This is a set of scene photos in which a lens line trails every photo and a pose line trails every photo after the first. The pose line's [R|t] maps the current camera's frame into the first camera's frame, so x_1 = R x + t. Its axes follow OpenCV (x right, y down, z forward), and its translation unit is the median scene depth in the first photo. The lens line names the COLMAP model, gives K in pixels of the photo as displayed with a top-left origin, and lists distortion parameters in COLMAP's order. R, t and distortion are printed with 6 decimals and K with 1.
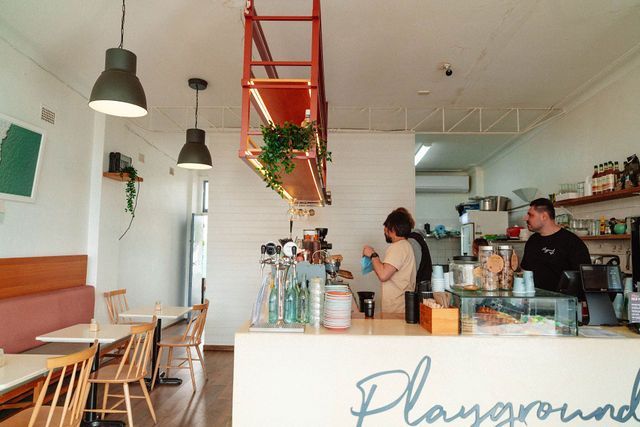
lens RADIAL K [[444.1, 0, 320.0], [0, 444.1, 213.5], [0, 0, 1]] dist [0.003627, 0.001735]
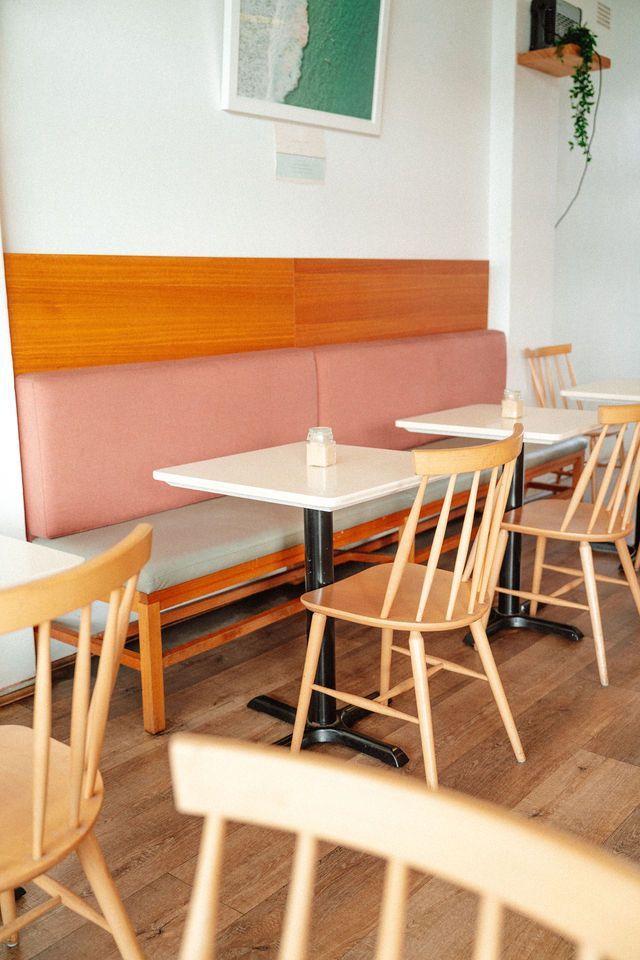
lens RADIAL K [[961.4, 0, 316.9], [0, 961.4, 490.8], [0, 0, 1]] dist [0.005549, -0.007351]
pose [[0.795326, 0.096473, -0.598456, -0.096105], [0.075972, 0.963607, 0.256300, 0.079682], [0.601402, -0.249308, 0.759053, 0.170610]]
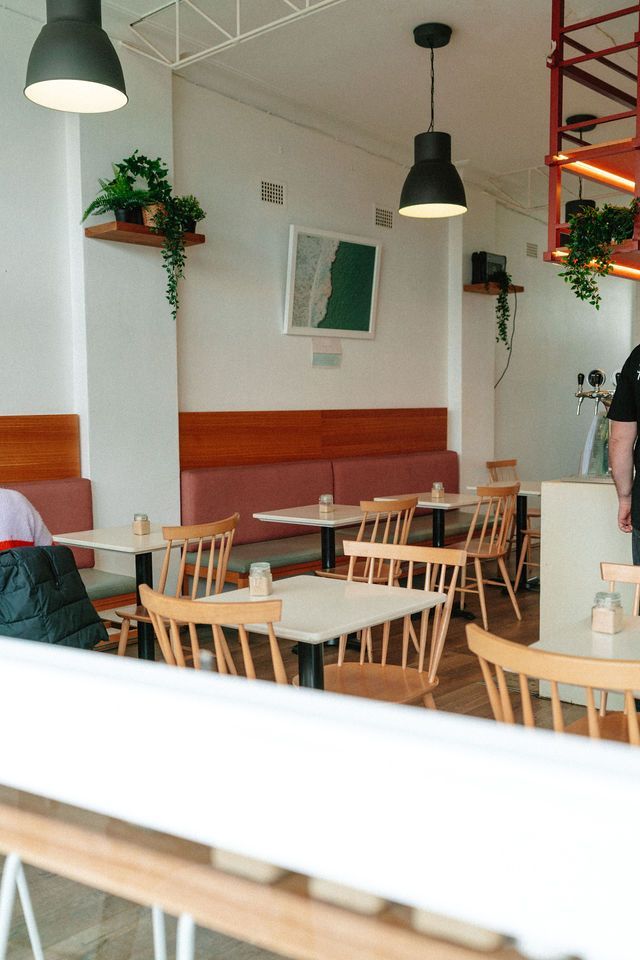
lens RADIAL K [[961.4, 0, 316.9], [0, 961.4, 490.8], [0, 0, 1]] dist [0.005549, -0.007351]
pose [[0.759611, 0.032982, -0.649541, 0.435233], [0.068452, 0.989112, 0.130276, 0.015345], [0.646765, -0.143422, 0.749083, -0.404646]]
